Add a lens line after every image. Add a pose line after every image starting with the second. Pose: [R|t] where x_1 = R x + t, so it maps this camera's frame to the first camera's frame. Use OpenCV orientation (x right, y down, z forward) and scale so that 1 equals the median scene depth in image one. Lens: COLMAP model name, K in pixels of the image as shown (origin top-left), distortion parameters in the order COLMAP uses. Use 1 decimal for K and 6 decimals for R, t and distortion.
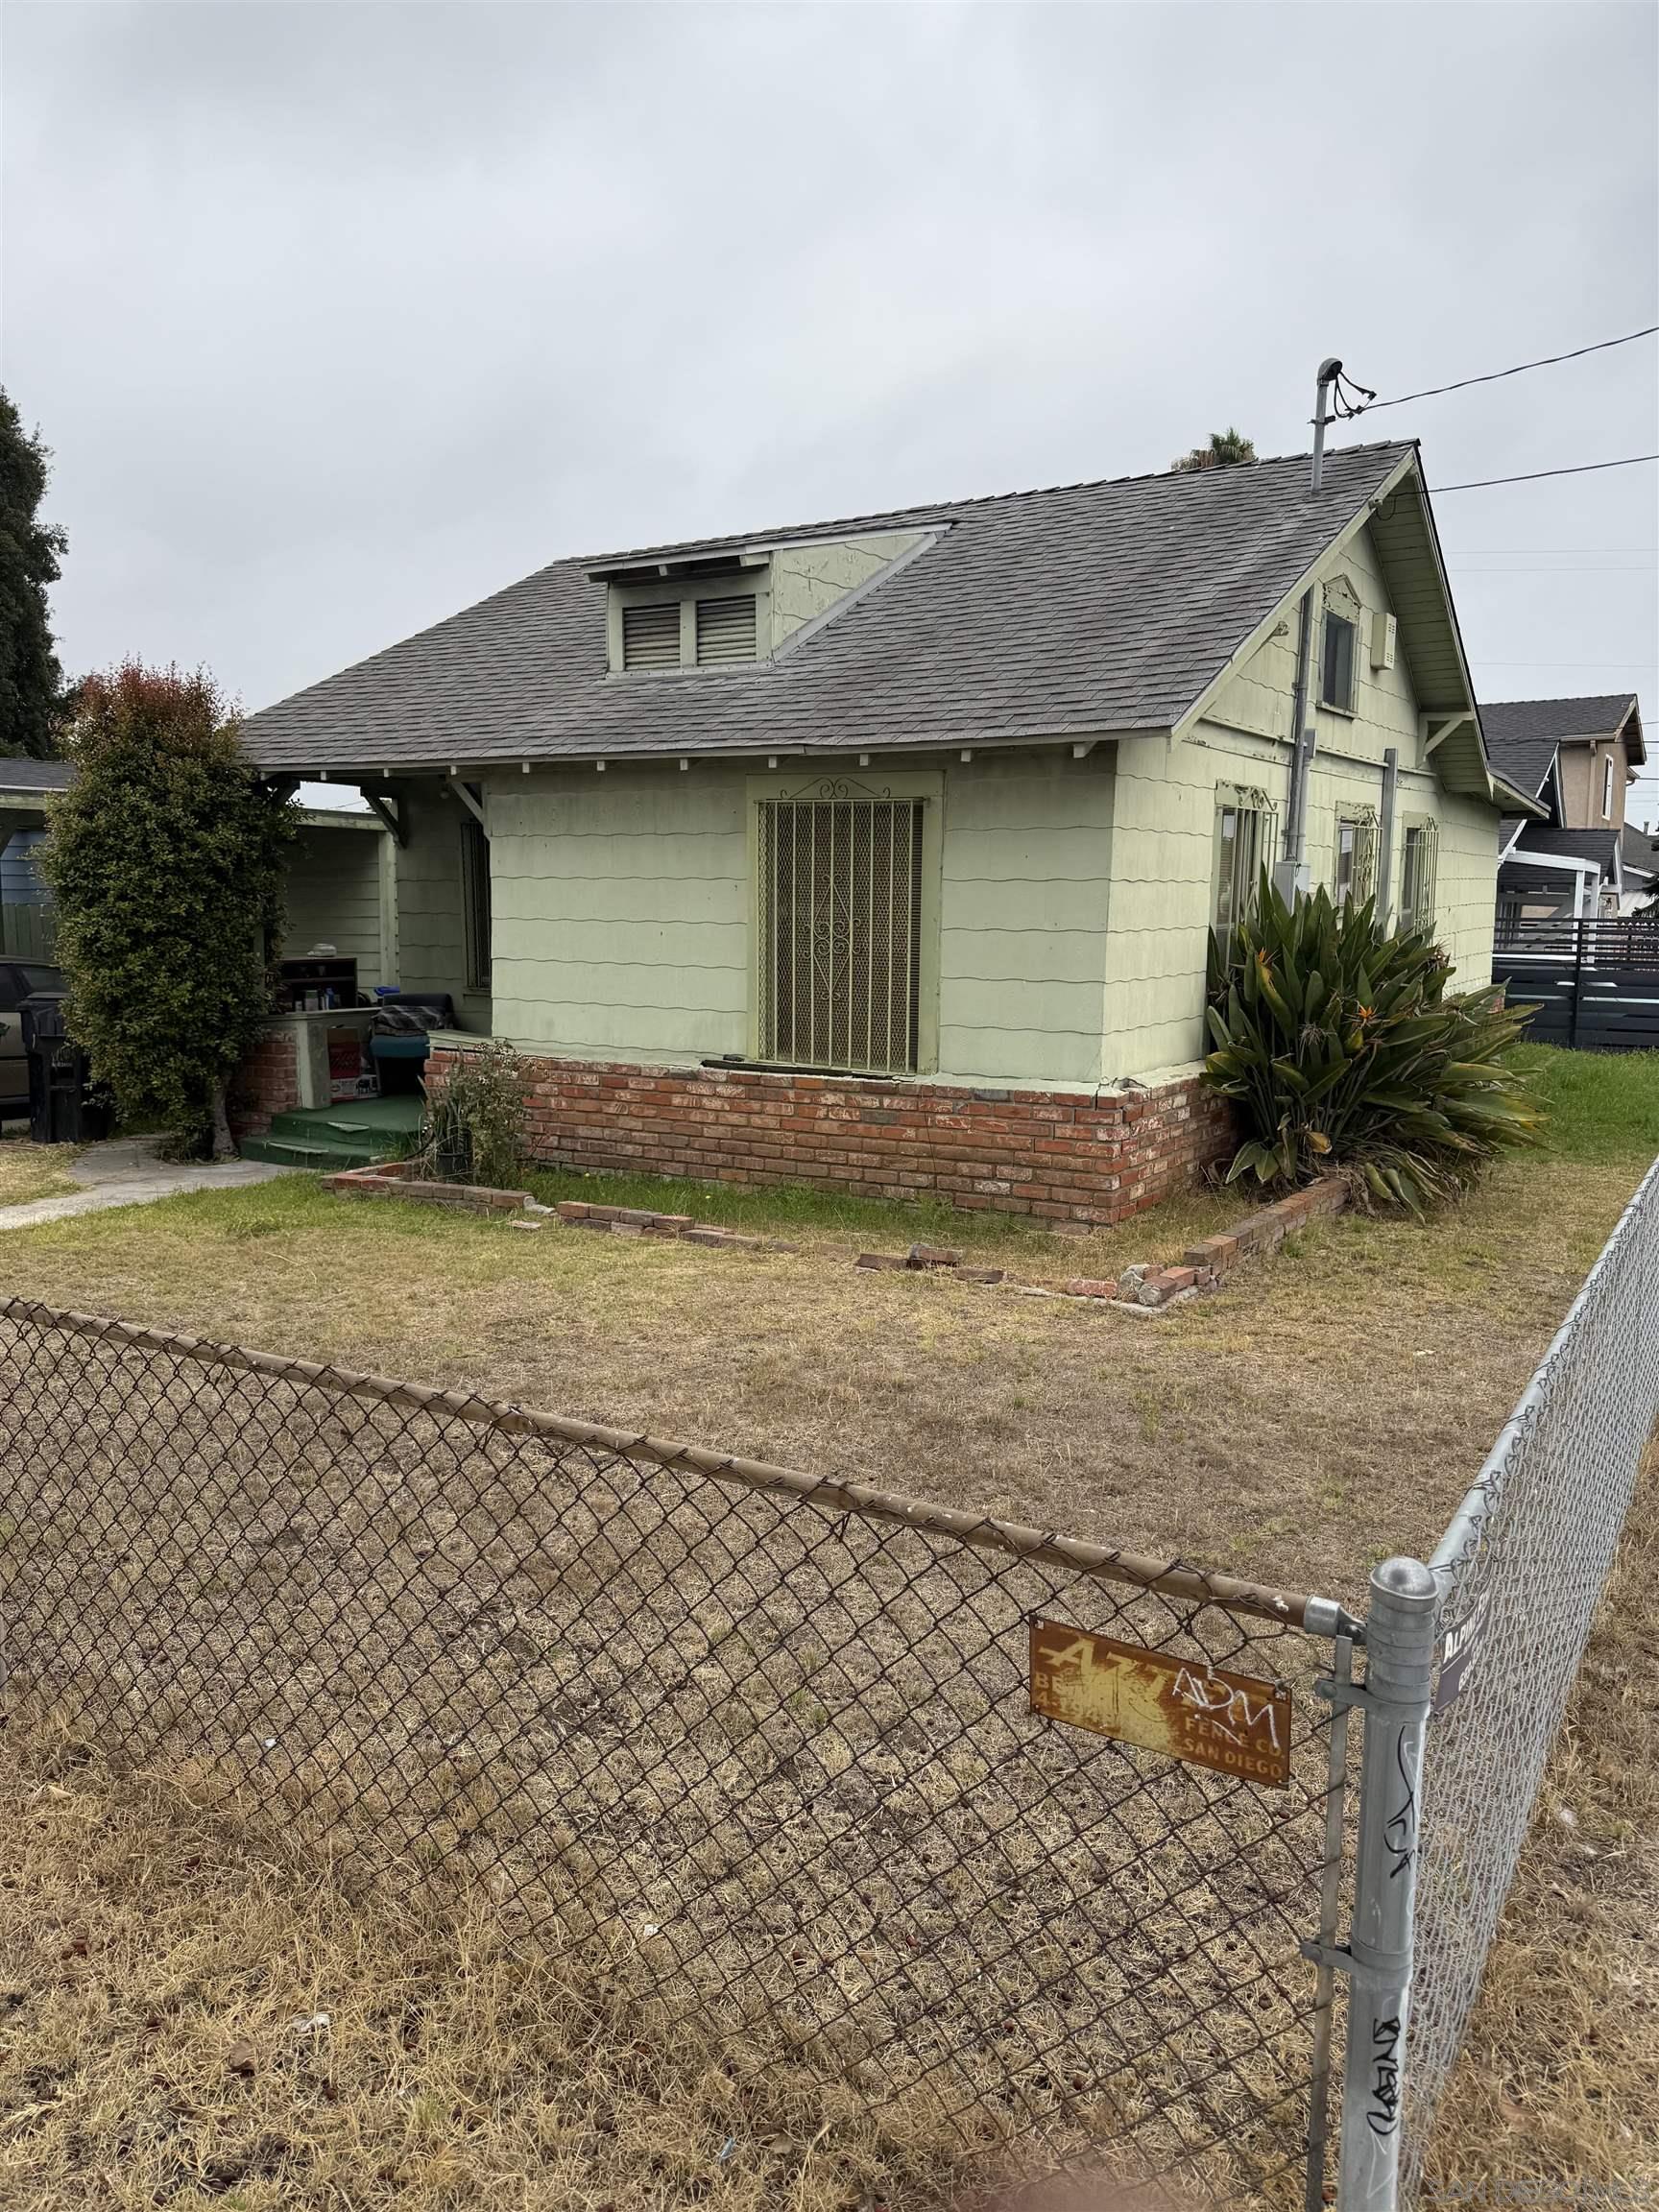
lens RADIAL K [[1530.0, 0, 821.6], [0, 1530.0, 1101.0], [0, 0, 1]] dist [0.179454, -0.371076]
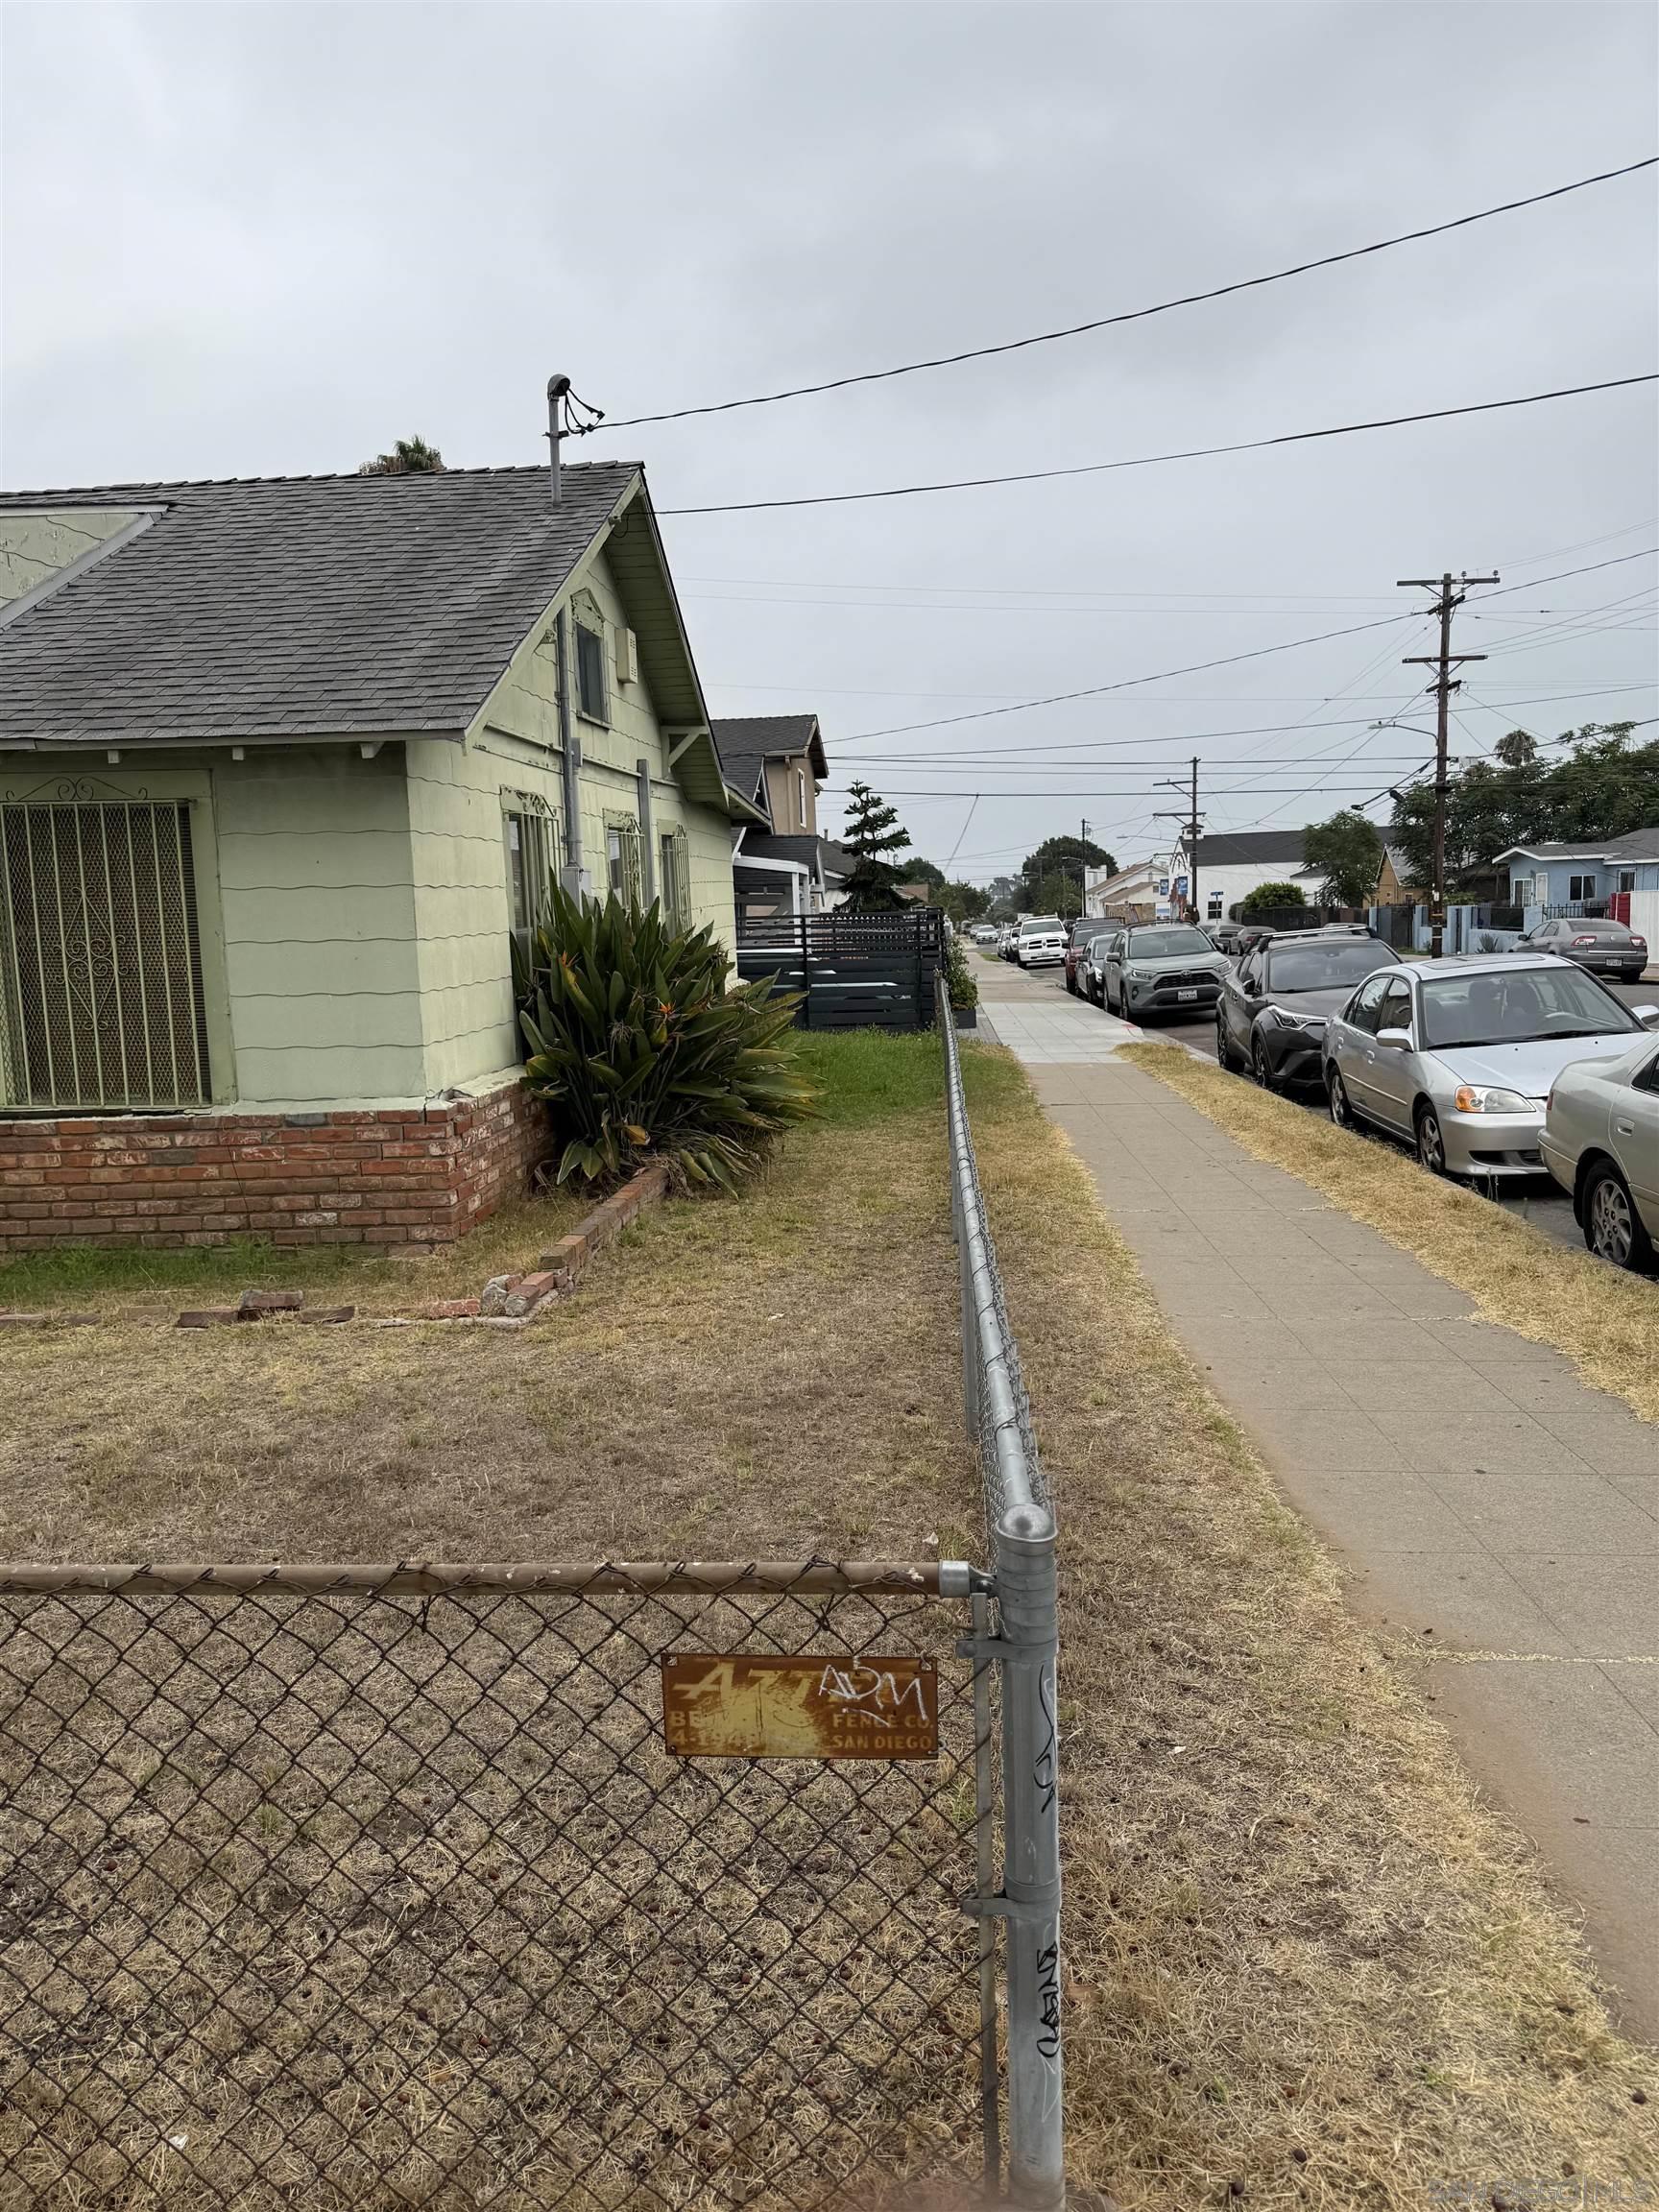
lens RADIAL K [[1530.0, 0, 821.6], [0, 1530.0, 1101.0], [0, 0, 1]] dist [0.179454, -0.371076]
pose [[0.884281, -0.092359, 0.457730, -0.041500], [0.094882, 0.995334, 0.017535, -0.002228], [-0.457214, 0.027925, 0.888918, 0.025204]]
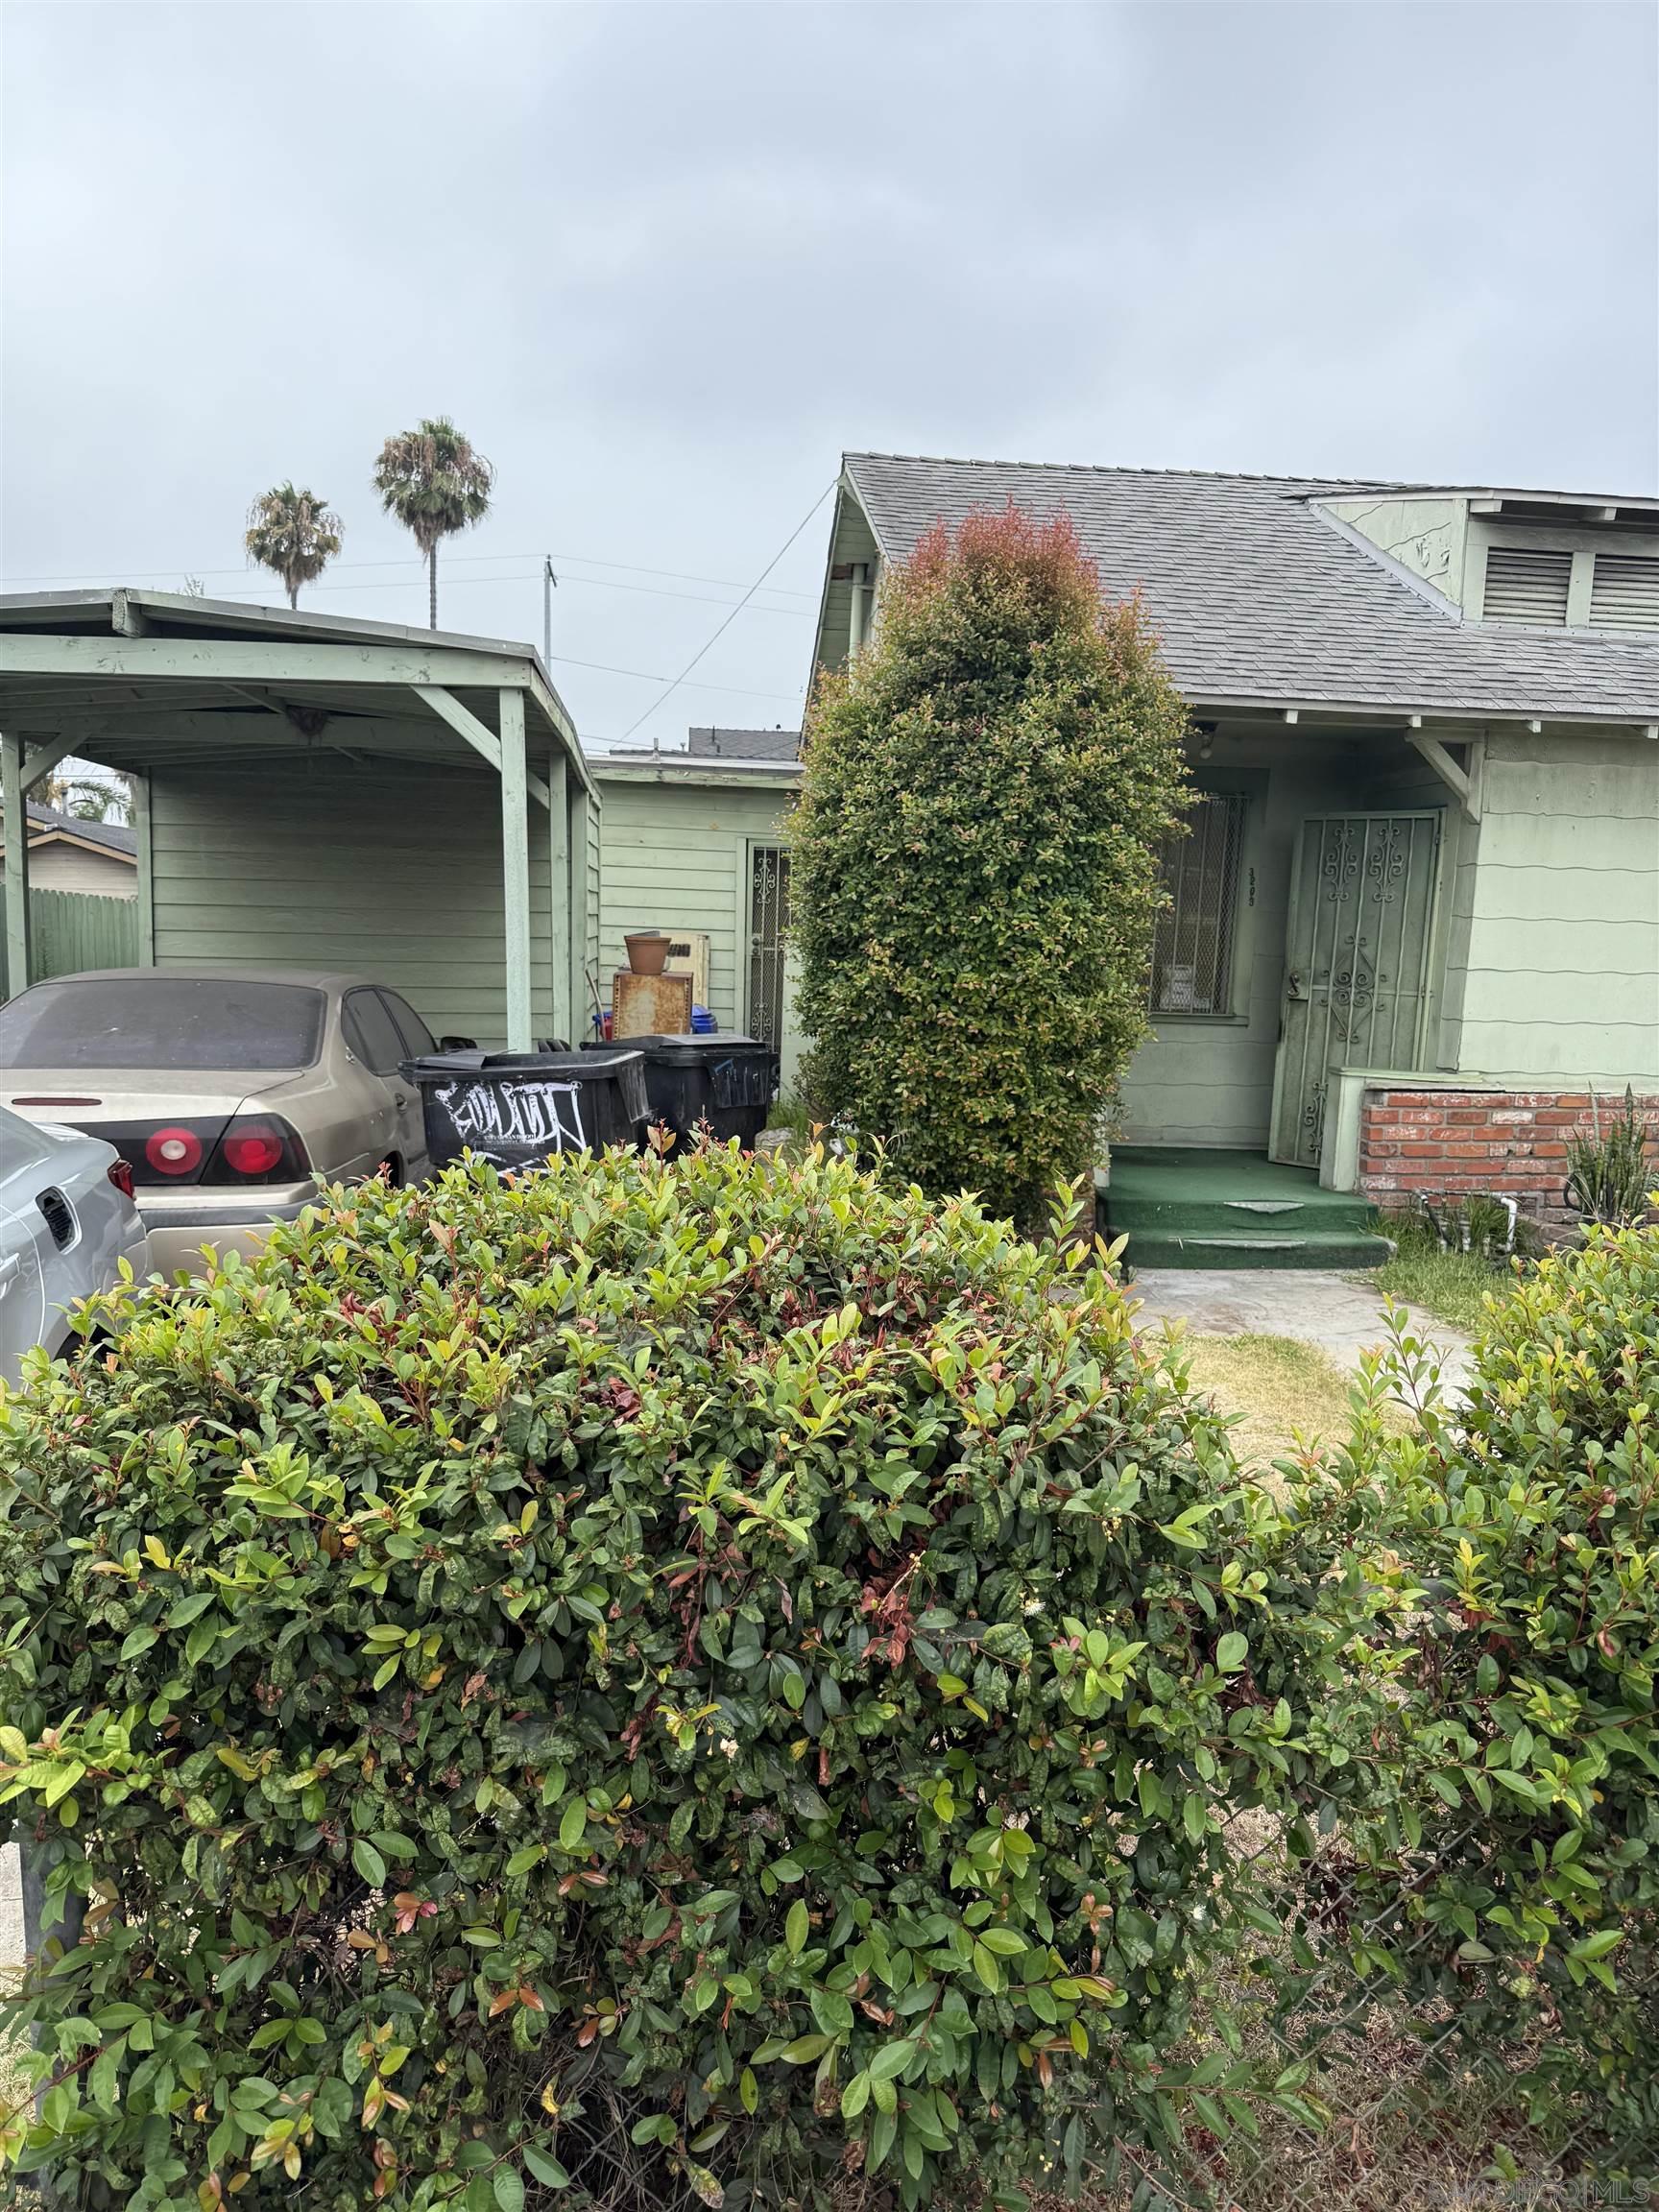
lens RADIAL K [[1530.0, 0, 821.6], [0, 1530.0, 1101.0], [0, 0, 1]] dist [0.179454, -0.371076]
pose [[0.783394, -0.057390, 0.618871, -1.180291], [0.060739, 0.998031, 0.015664, -0.072643], [-0.618551, 0.025319, 0.785337, 0.726689]]
